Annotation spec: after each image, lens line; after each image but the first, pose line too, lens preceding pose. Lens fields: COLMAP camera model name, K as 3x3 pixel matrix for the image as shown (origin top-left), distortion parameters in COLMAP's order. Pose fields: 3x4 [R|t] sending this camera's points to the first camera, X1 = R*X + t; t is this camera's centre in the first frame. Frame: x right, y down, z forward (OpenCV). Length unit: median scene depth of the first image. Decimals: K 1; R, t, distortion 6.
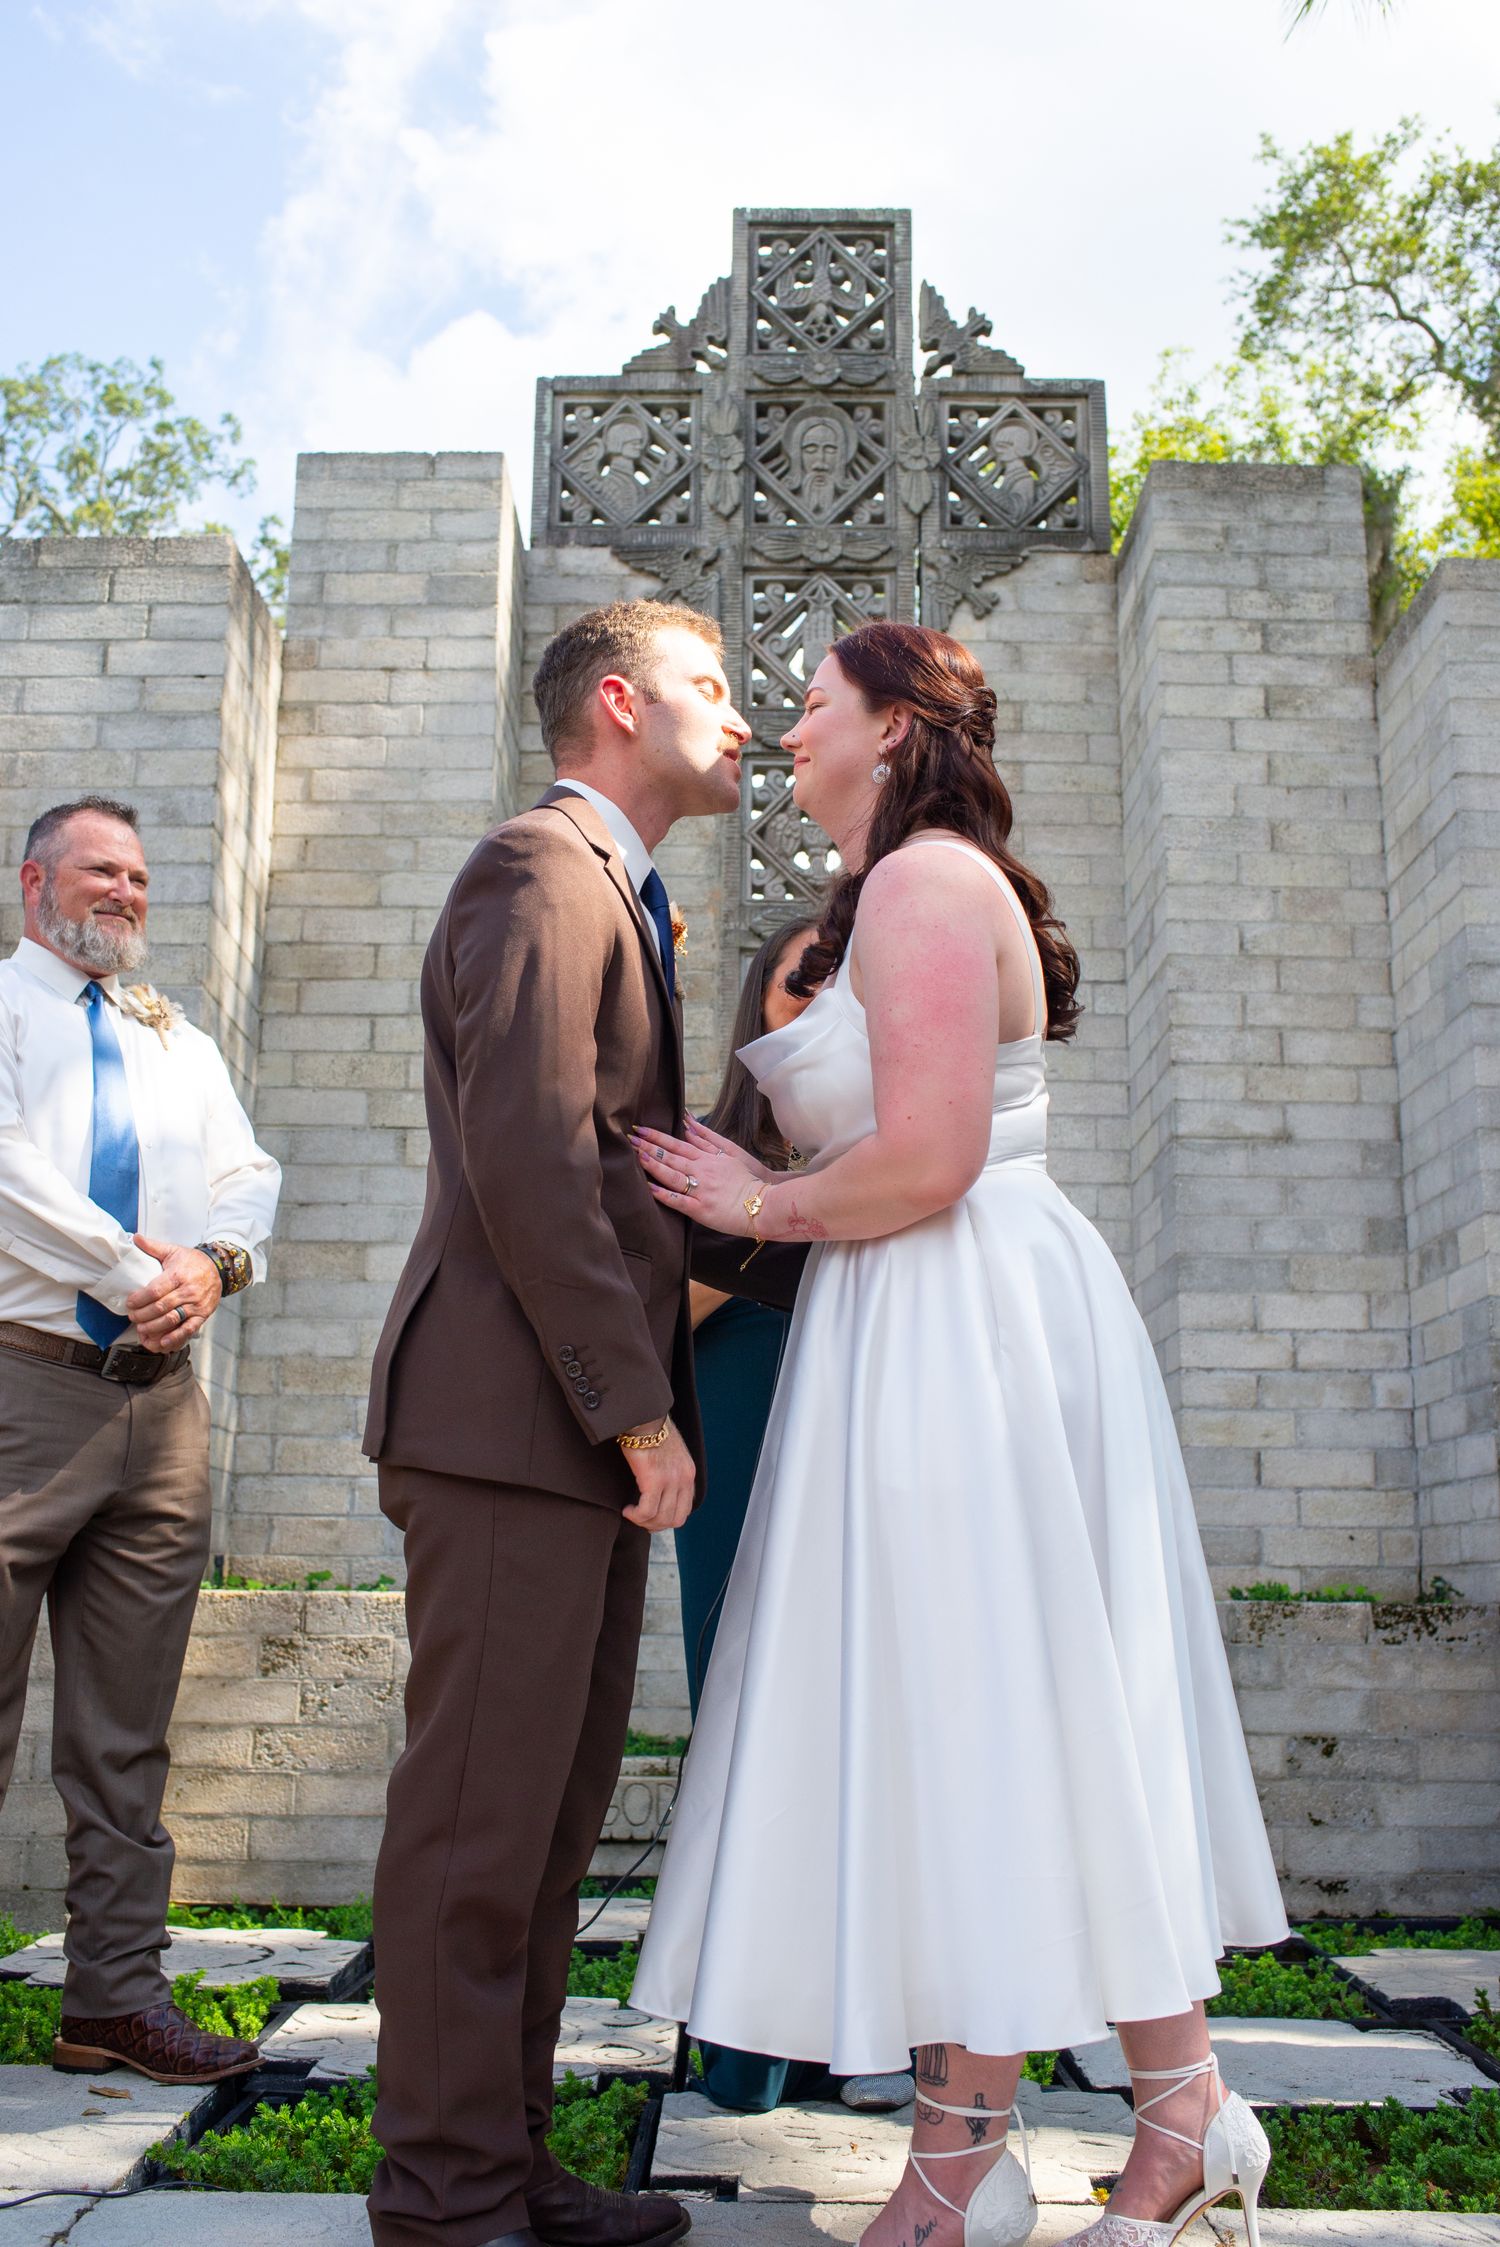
lens RADIAL K [[2188.3, 0, 750.0], [0, 2188.3, 1123.5], [0, 0, 1]] dist [-0.104958, 0.116472]
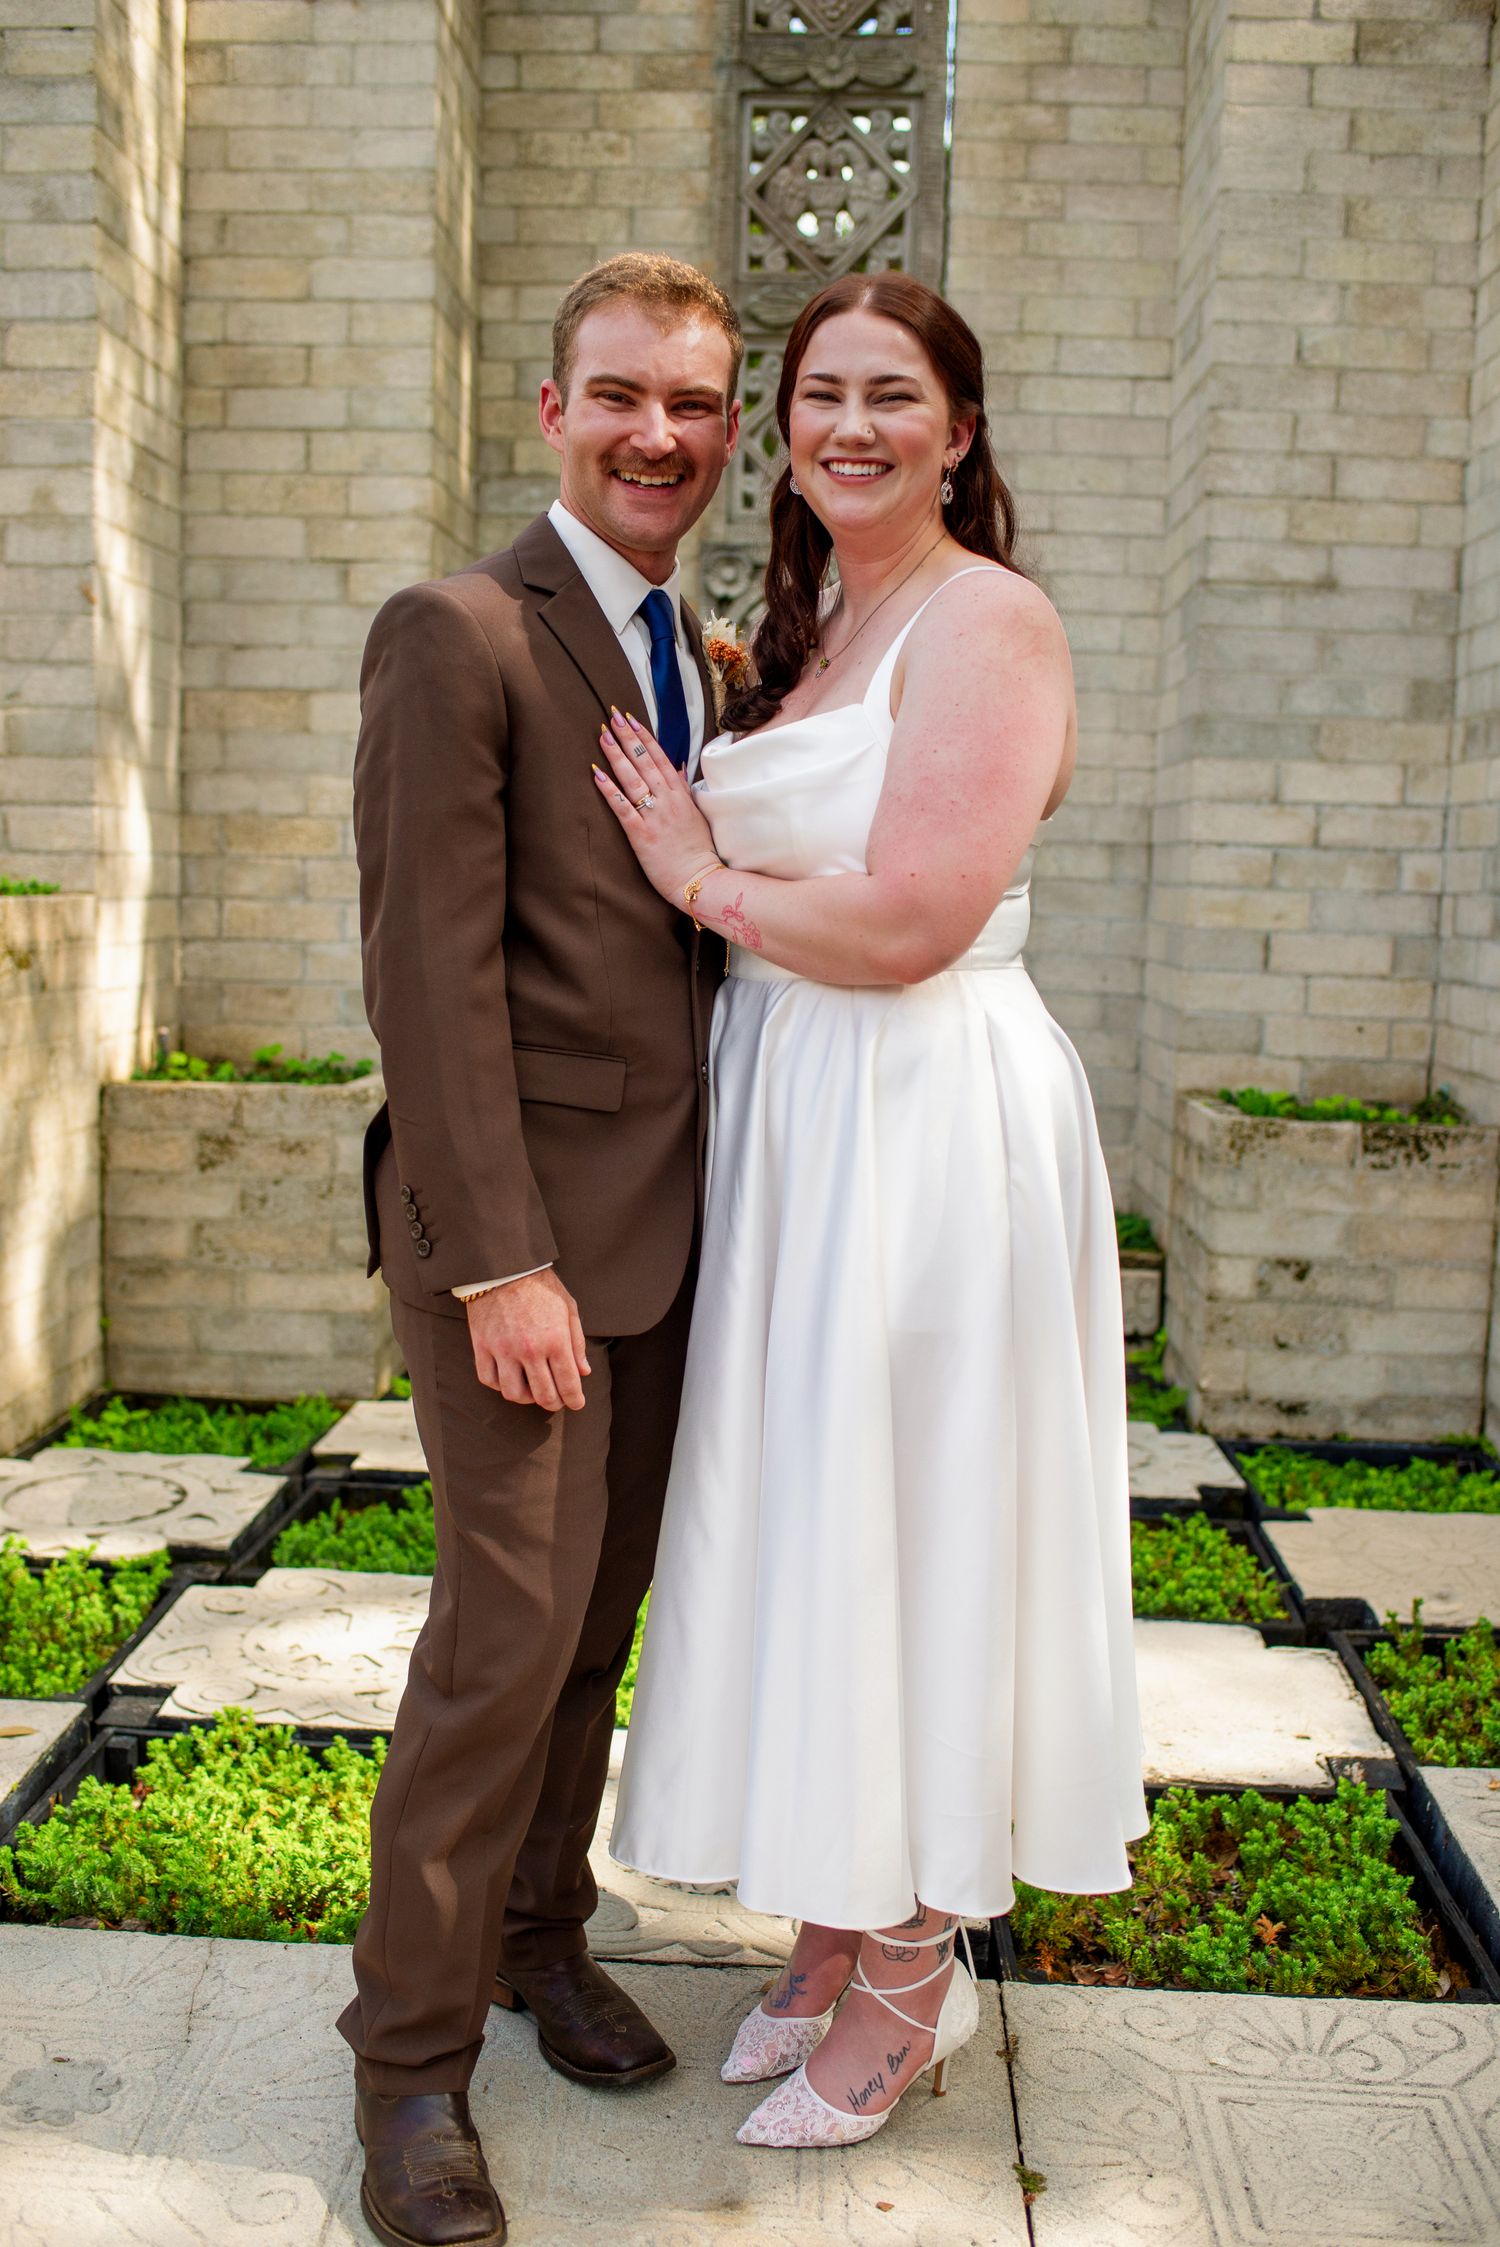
lens RADIAL K [[2186.0, 0, 750.0], [0, 2186.0, 1123.5], [0, 0, 1]] dist [-0.103089, 0.106522]
pose [[0.998756, 0.022910, -0.044288, 0.054868], [-0.007068, 0.944279, 0.329070, -0.075283], [0.049359, -0.328348, 0.943266, 0.085115]]
